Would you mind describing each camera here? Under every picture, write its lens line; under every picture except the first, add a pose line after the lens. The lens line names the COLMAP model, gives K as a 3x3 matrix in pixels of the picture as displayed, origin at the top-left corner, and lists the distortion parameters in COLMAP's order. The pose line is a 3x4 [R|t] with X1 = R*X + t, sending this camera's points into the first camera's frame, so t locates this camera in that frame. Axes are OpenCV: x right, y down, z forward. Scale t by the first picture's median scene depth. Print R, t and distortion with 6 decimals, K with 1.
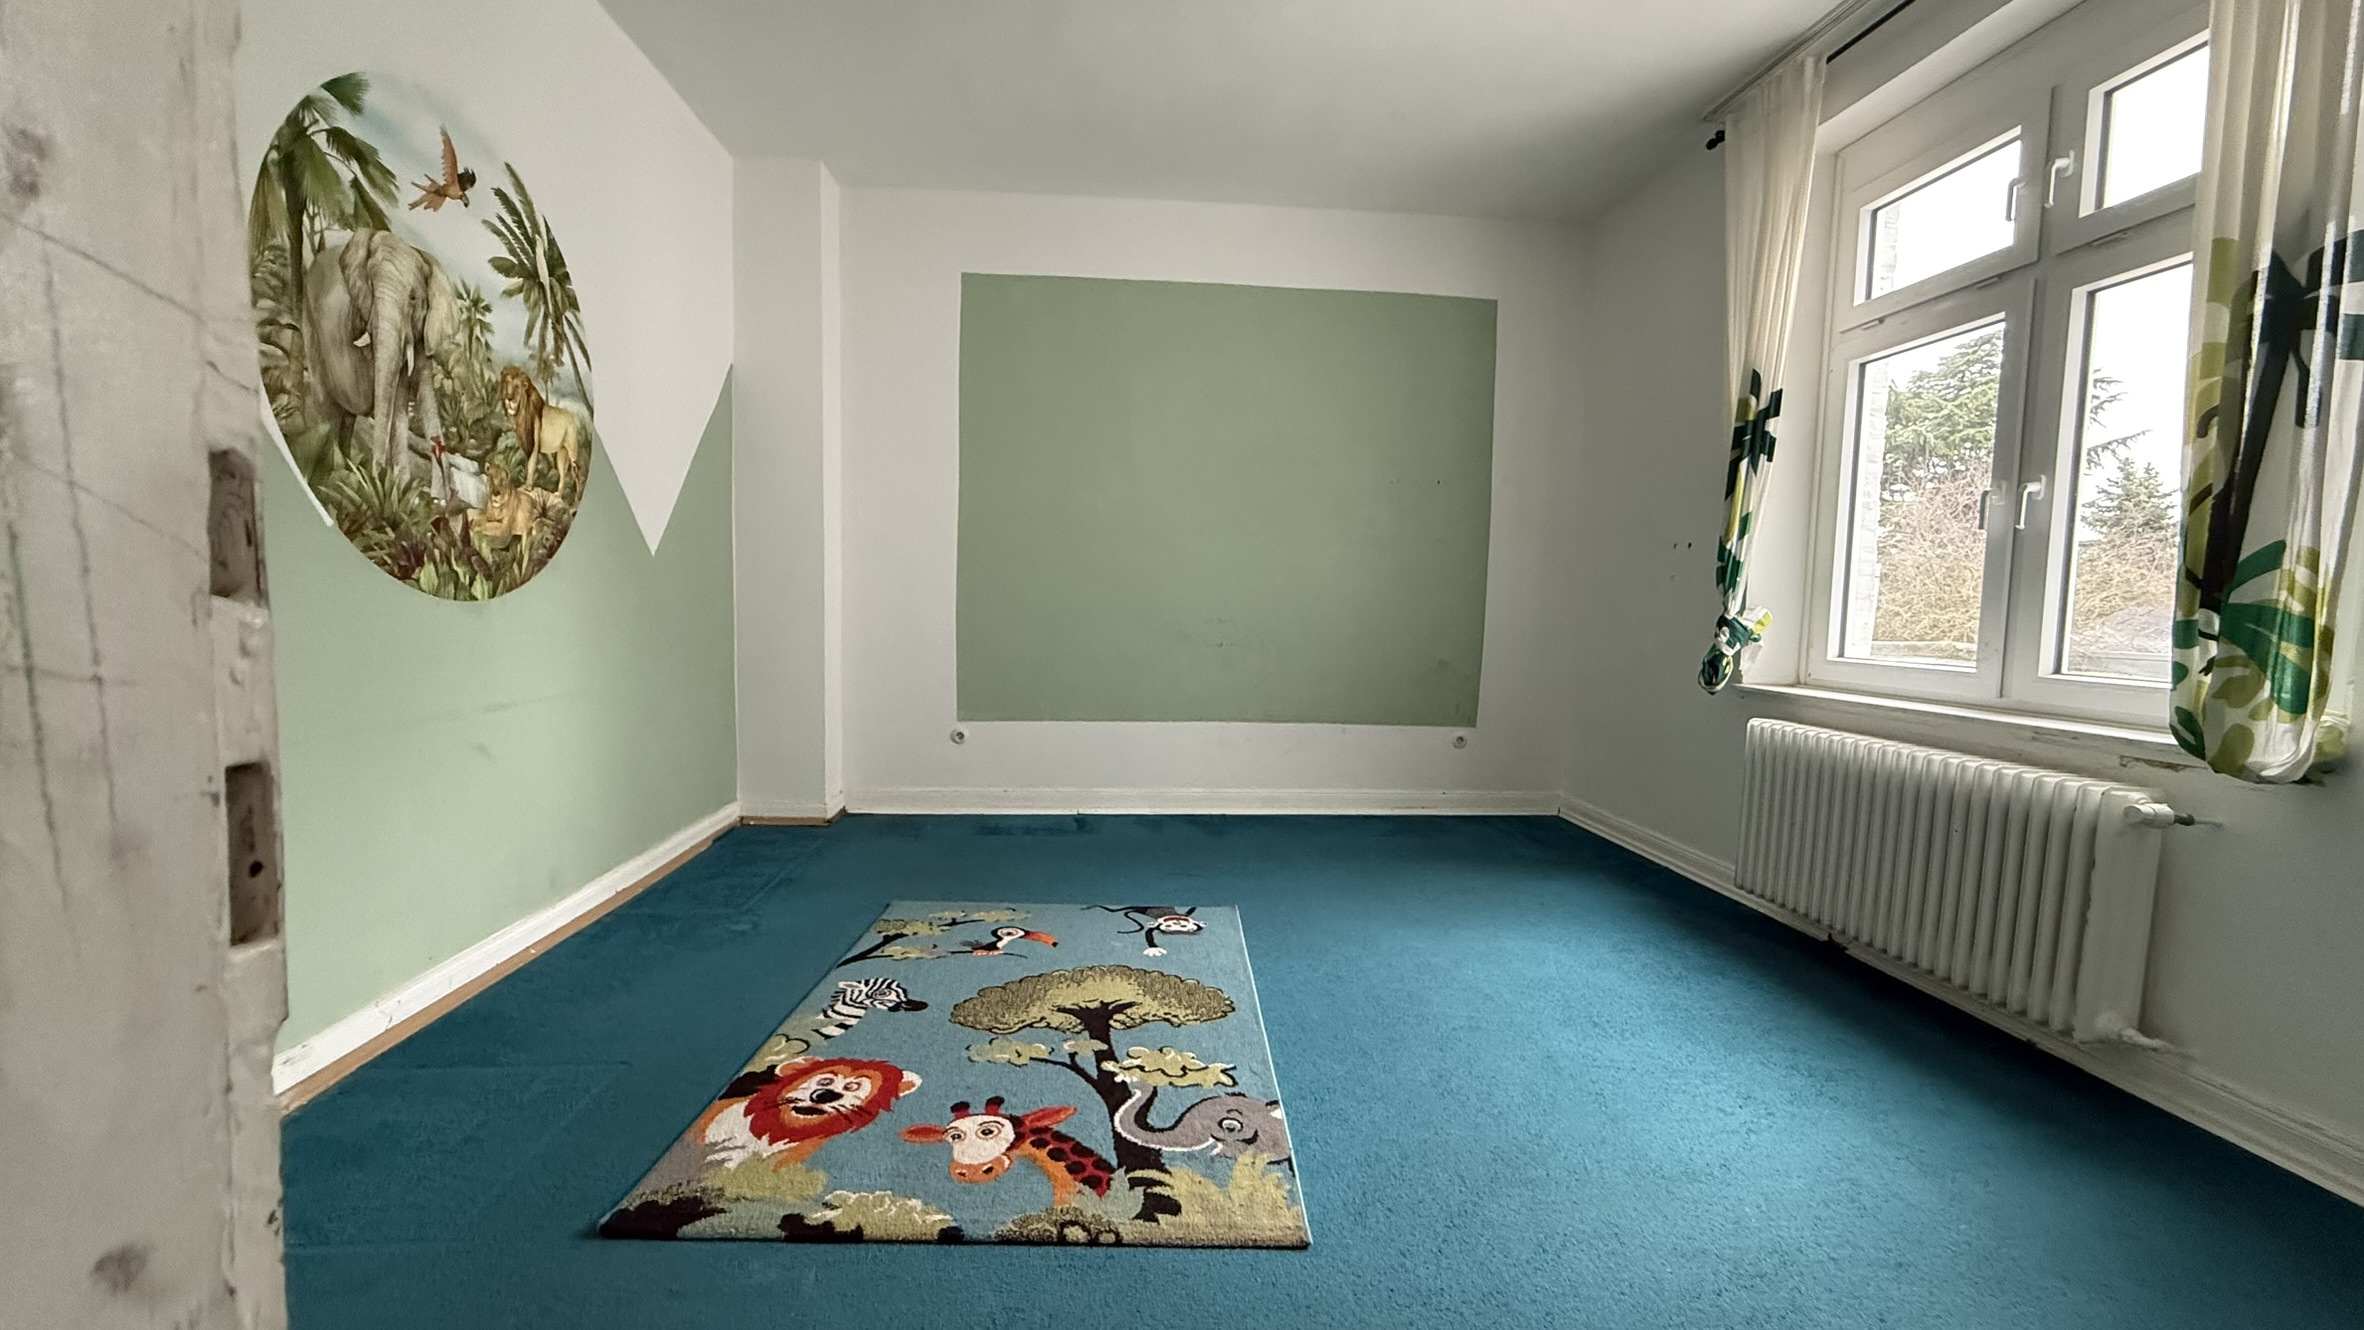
lens RADIAL K [[942.2, 0, 1174.2], [0, 942.2, 662.9], [0, 0, 1]] dist [0.001617, 0.000168]
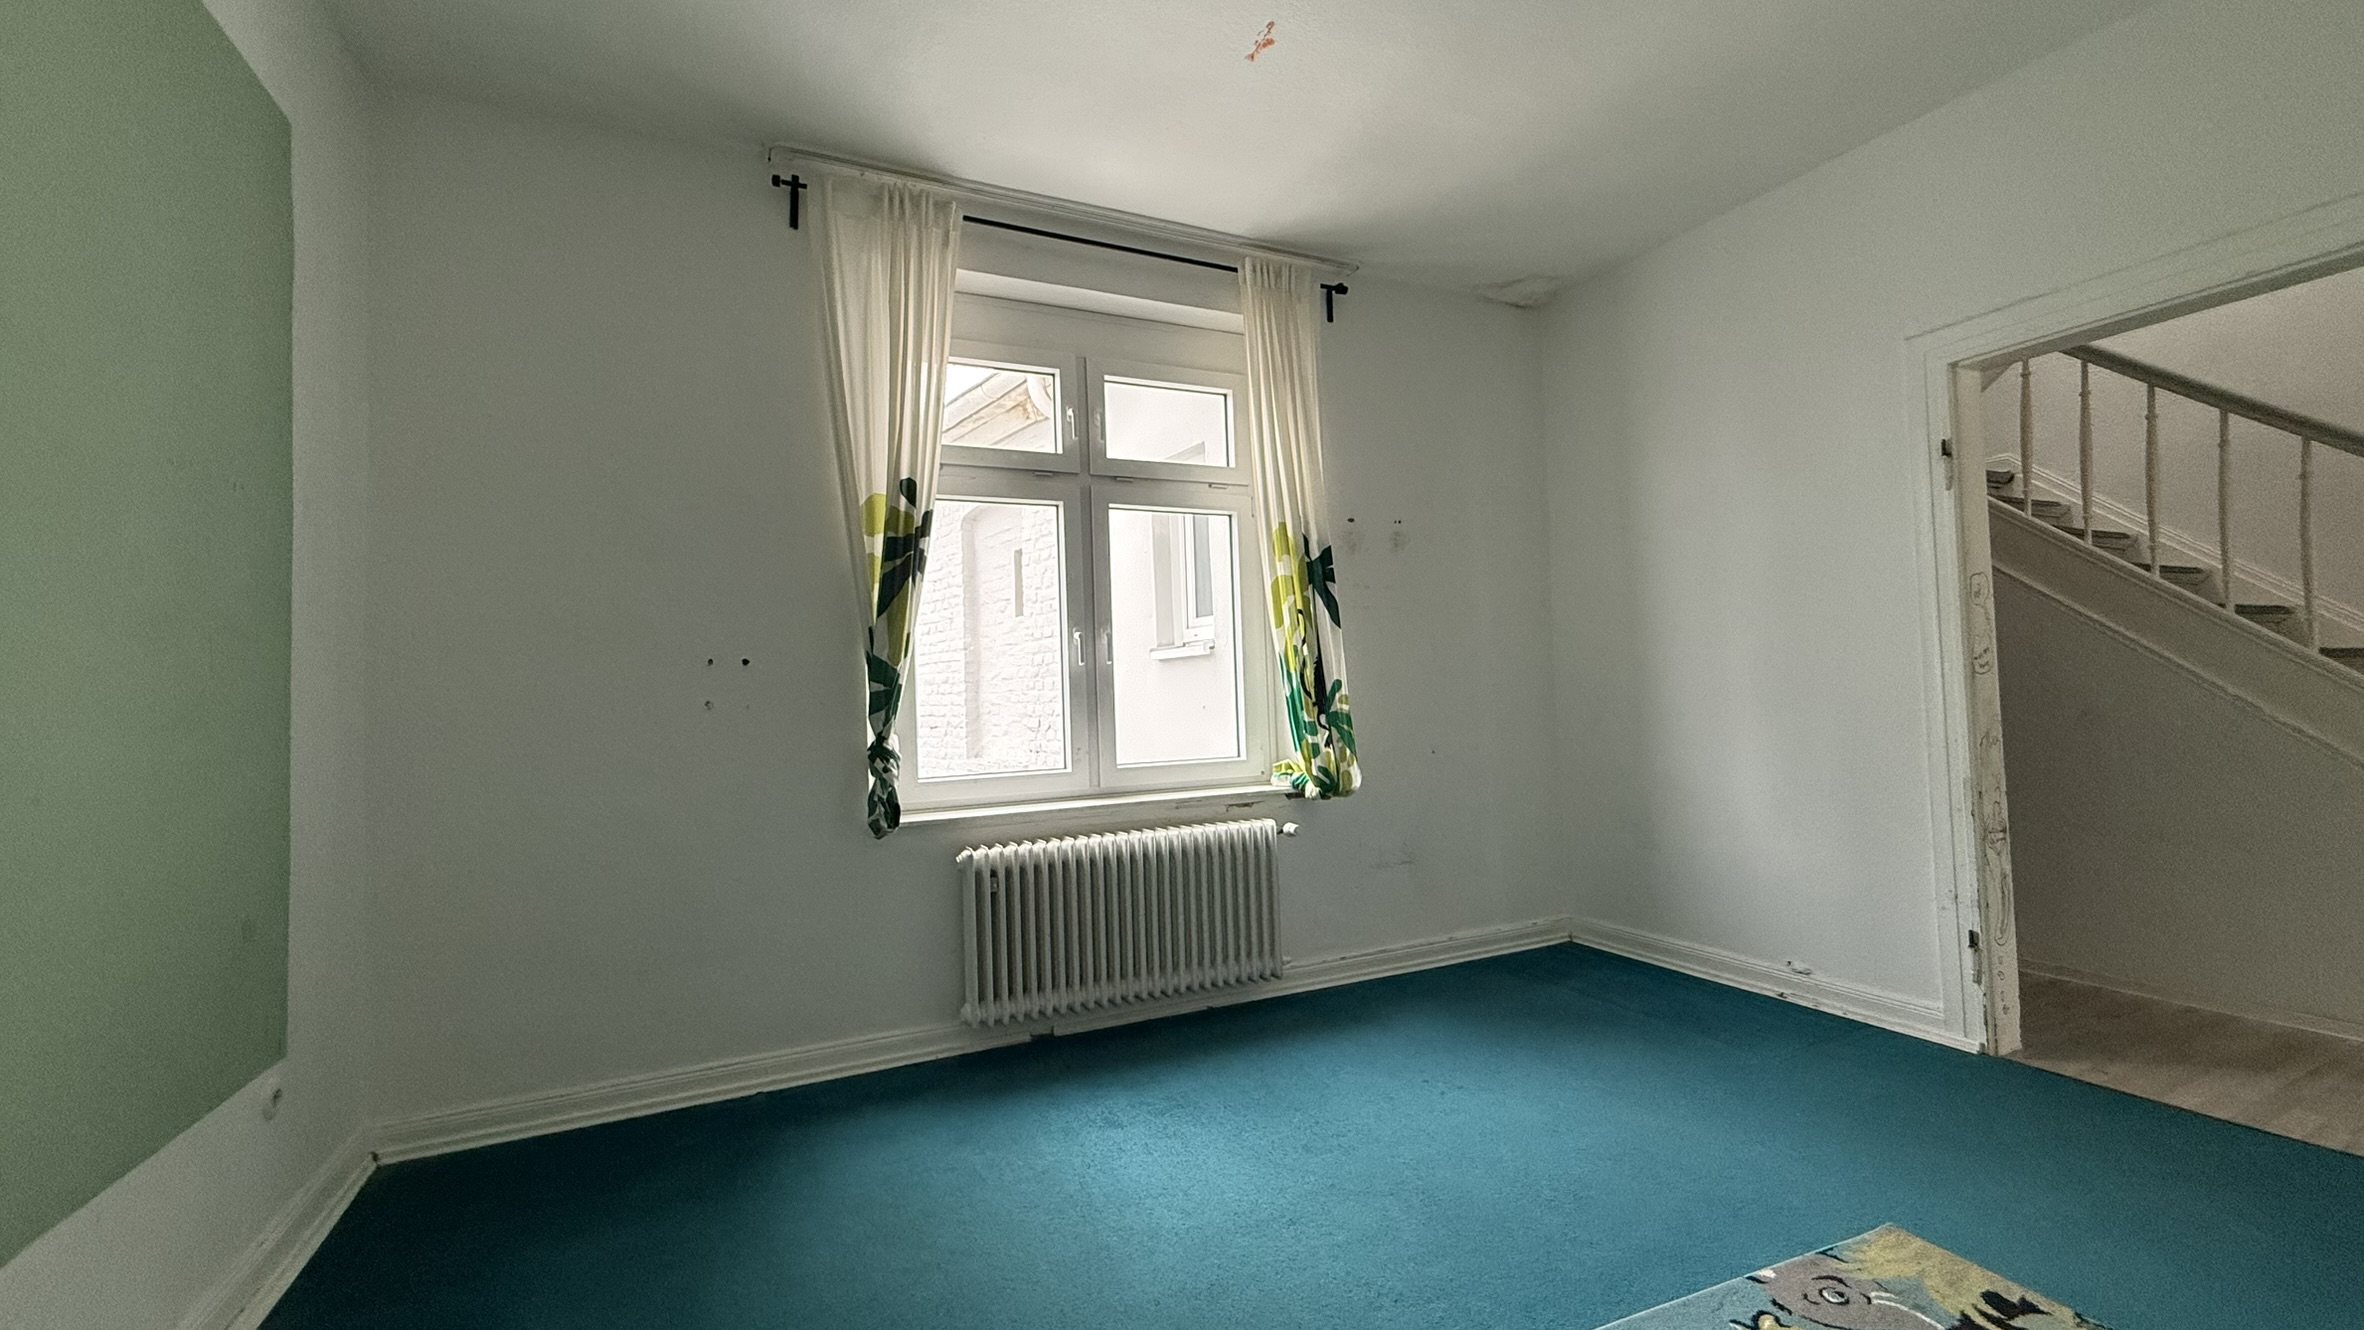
lens RADIAL K [[942.2, 0, 1174.2], [0, 942.2, 662.9], [0, 0, 1]] dist [0.001617, 0.000168]
pose [[-0.361715, 0.018263, 0.932110, -0.428882], [0.086208, 0.996180, 0.013936, -0.151870], [-0.928295, 0.085396, -0.361907, 1.379726]]
